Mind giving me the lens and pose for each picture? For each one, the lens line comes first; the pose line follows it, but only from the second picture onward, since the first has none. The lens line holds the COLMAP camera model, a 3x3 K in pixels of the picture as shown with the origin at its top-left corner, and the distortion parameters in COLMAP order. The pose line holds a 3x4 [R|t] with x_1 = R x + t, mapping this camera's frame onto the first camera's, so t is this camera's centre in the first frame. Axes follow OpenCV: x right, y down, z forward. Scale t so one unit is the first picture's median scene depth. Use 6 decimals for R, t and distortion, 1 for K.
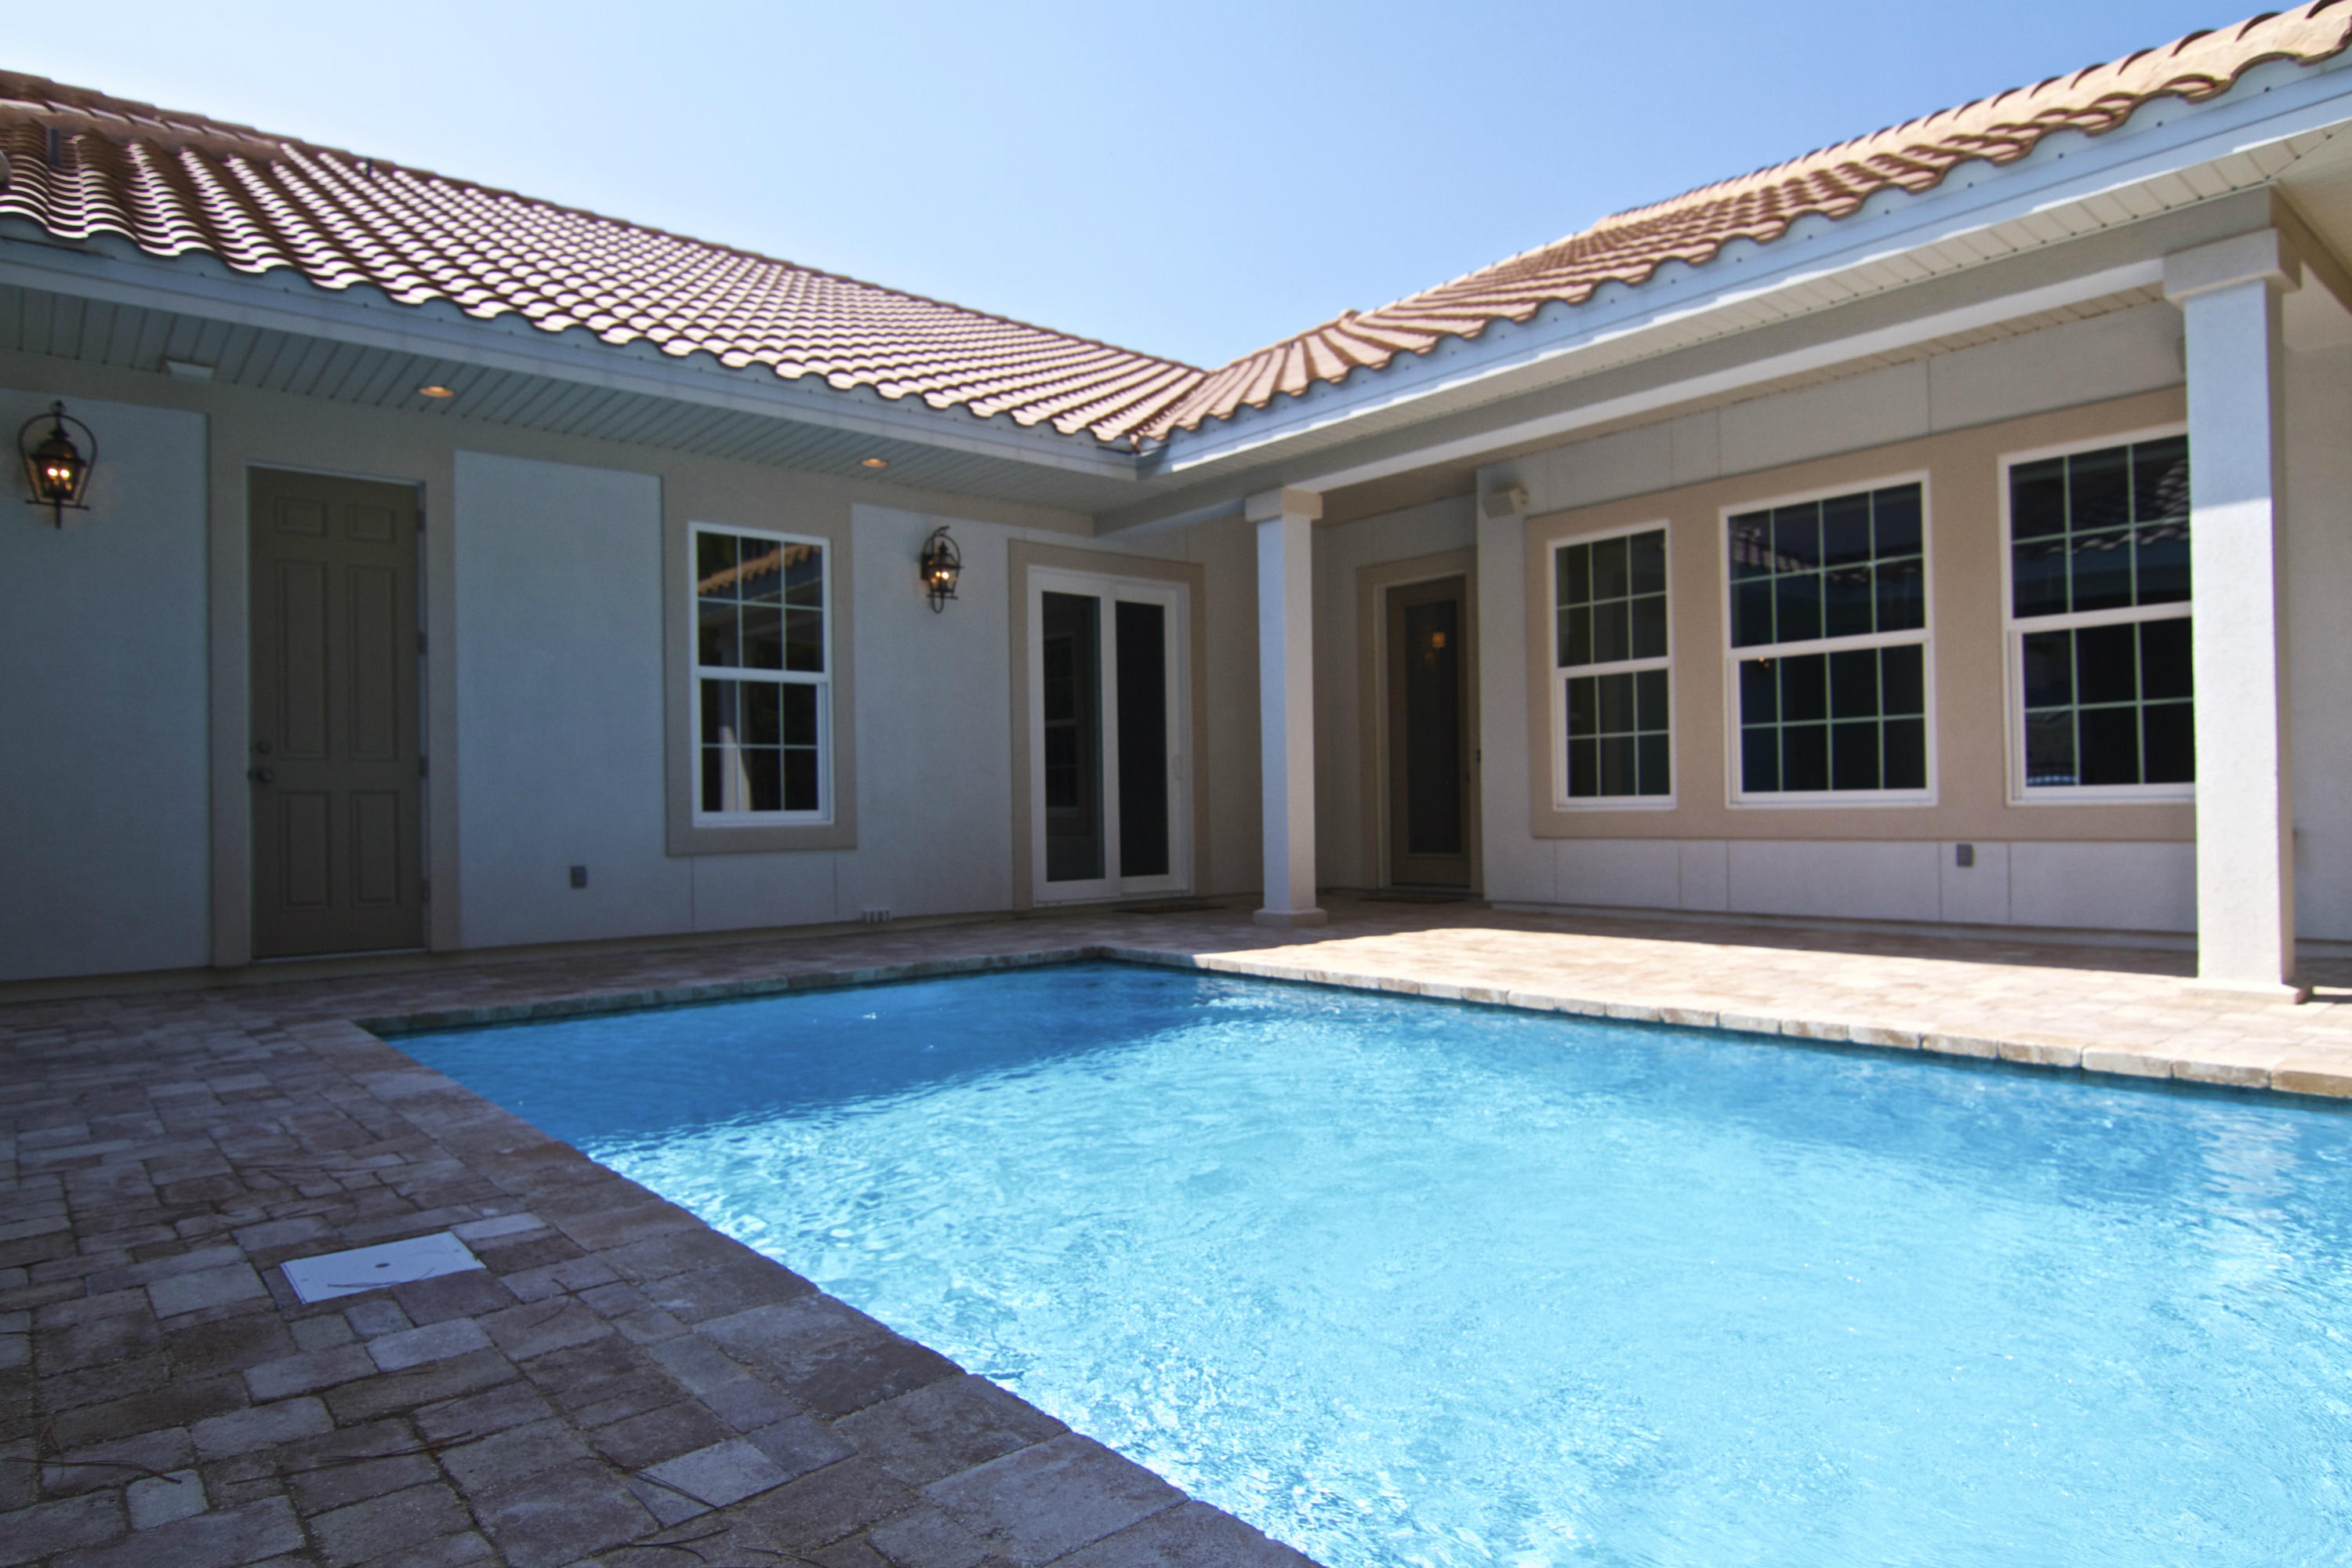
lens RADIAL K [[1386.4, 0, 1171.4], [0, 1386.4, 794.9], [0, 0, 1]] dist [0.000789, 0.001488]
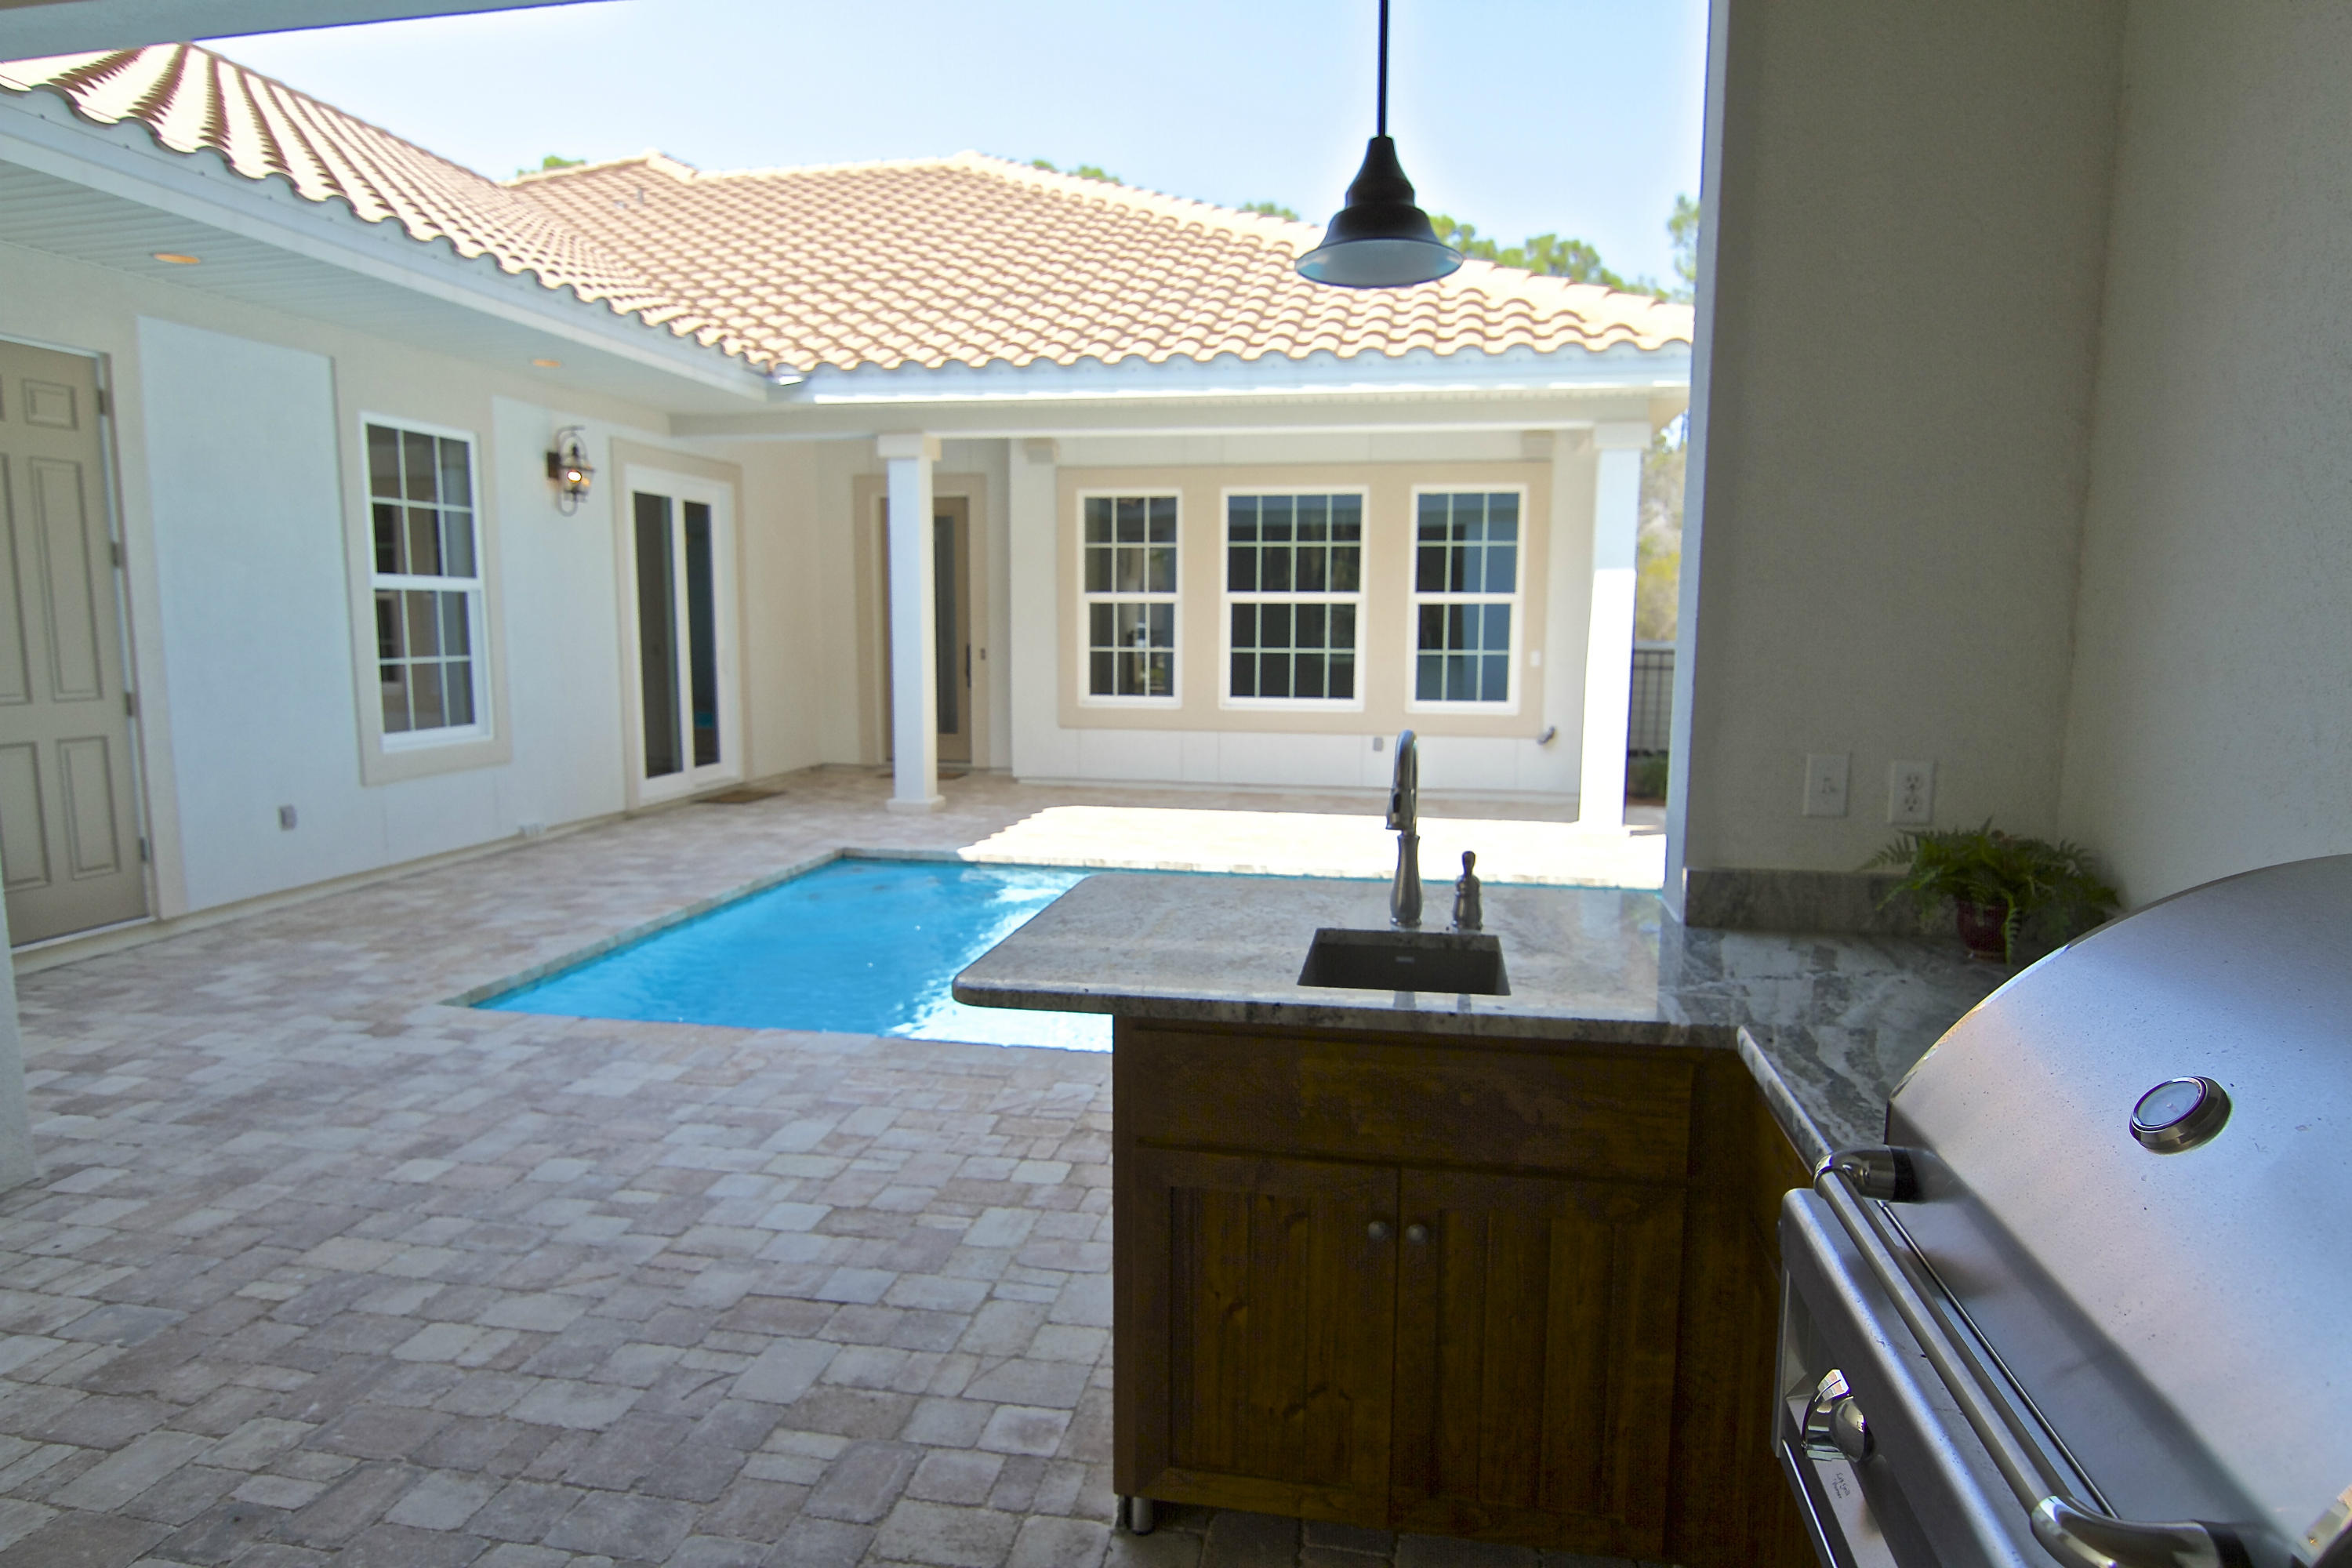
lens RADIAL K [[1386.4, 0, 1182.0], [0, 1386.4, 783.6], [0, 0, 1]] dist [0.000789, 0.001488]
pose [[0.769213, -0.054271, 0.636684, -0.489437], [-0.027943, 0.992577, 0.118366, -0.074869], [-0.638381, -0.108839, 0.761987, -0.038732]]
